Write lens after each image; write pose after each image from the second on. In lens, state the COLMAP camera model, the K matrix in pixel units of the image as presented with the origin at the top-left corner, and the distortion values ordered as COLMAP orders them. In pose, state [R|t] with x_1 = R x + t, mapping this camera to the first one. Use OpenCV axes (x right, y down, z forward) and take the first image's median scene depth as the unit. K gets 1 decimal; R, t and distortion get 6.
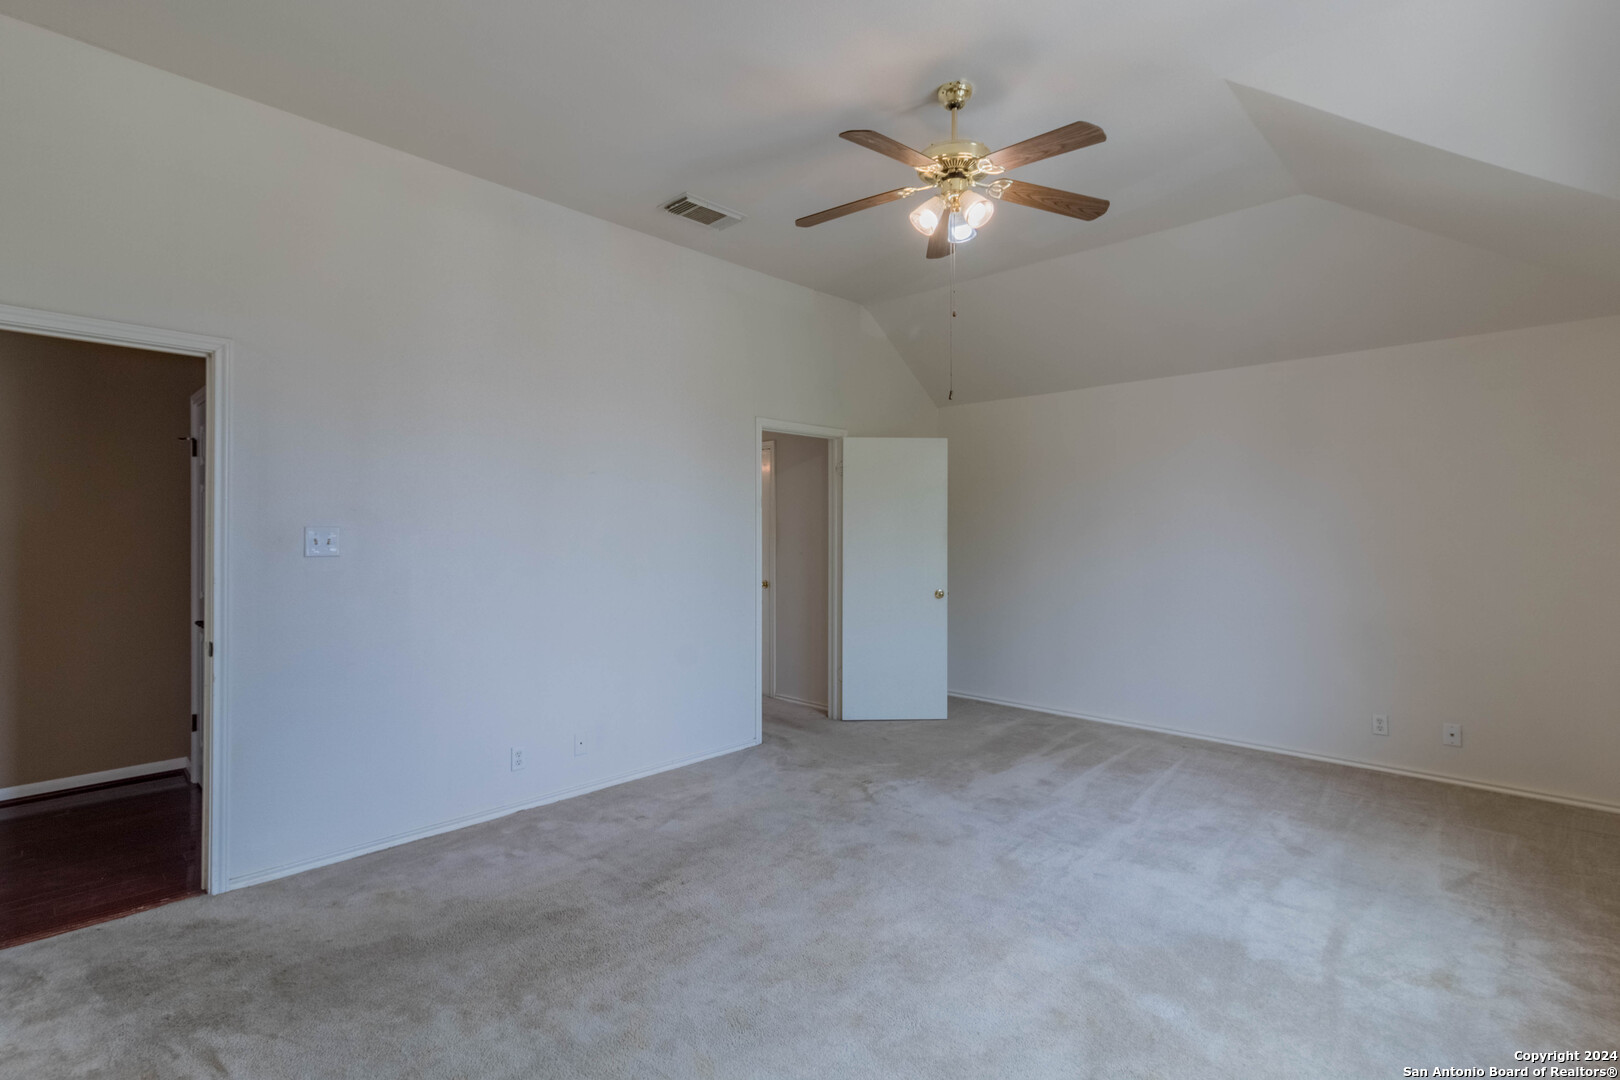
lens RADIAL K [[753.7, 0, 815.6], [0, 753.7, 531.4], [0, 0, 1]] dist [0.003409, 0.000752]
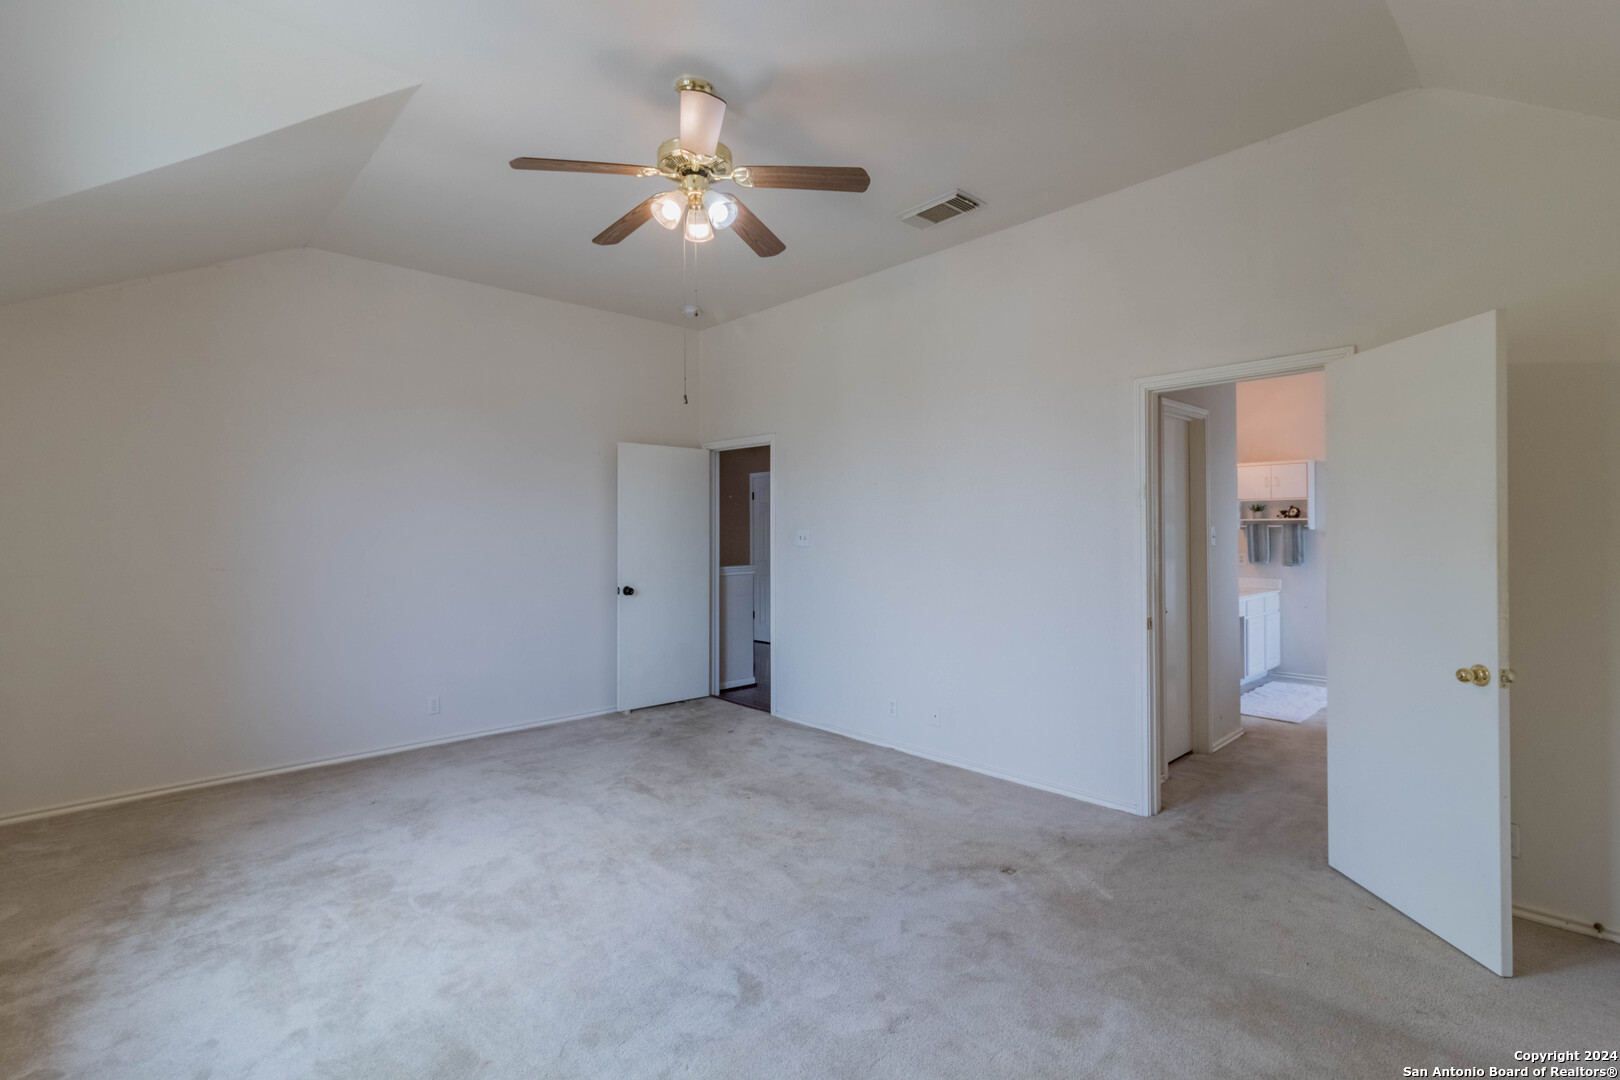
lens RADIAL K [[753.7, 0, 818.5], [0, 753.7, 534.4], [0, 0, 1]] dist [0.003409, 0.000752]
pose [[-0.067387, 0.003658, -0.997720, 0.826174], [0.009888, 0.999947, 0.002998, -0.001833], [0.997678, -0.009664, -0.067420, 0.877634]]
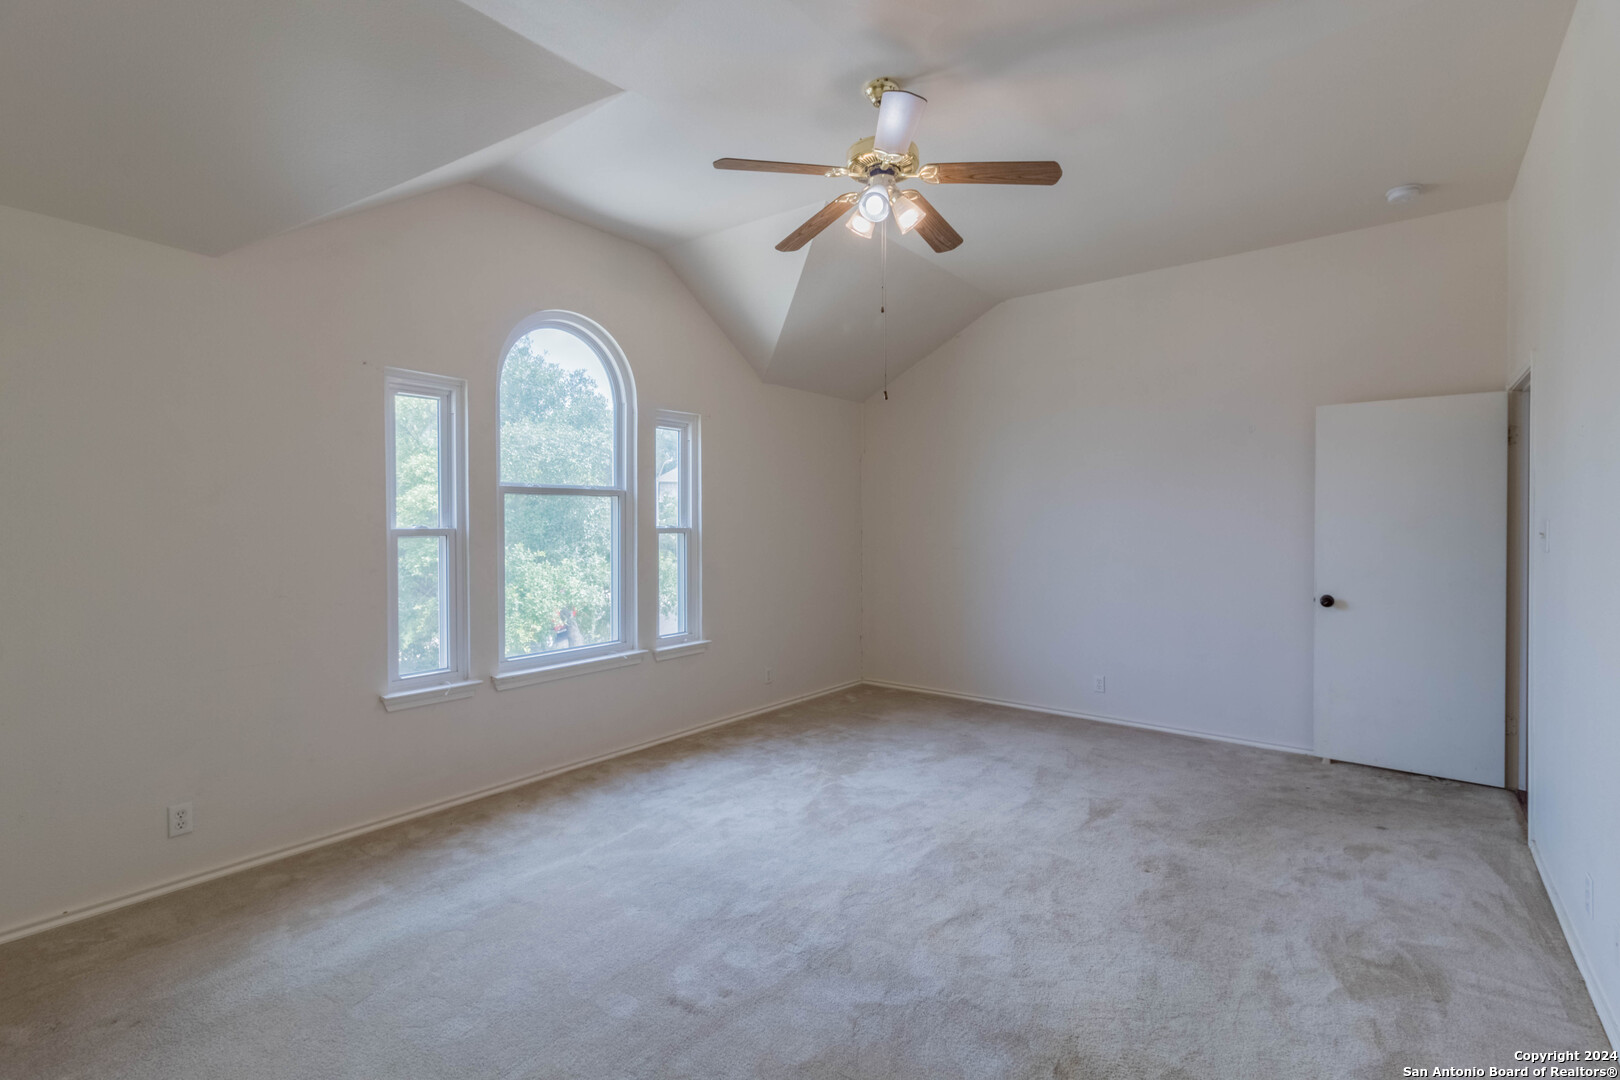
lens RADIAL K [[754.5, 0, 822.3], [0, 754.5, 536.2], [0, 0, 1]] dist [0.005880, -0.000213]
pose [[-0.996982, 0.001522, -0.077614, 0.243962], [0.000877, 0.999965, 0.008348, 0.002978], [0.077624, 0.008255, -0.996949, 1.432735]]
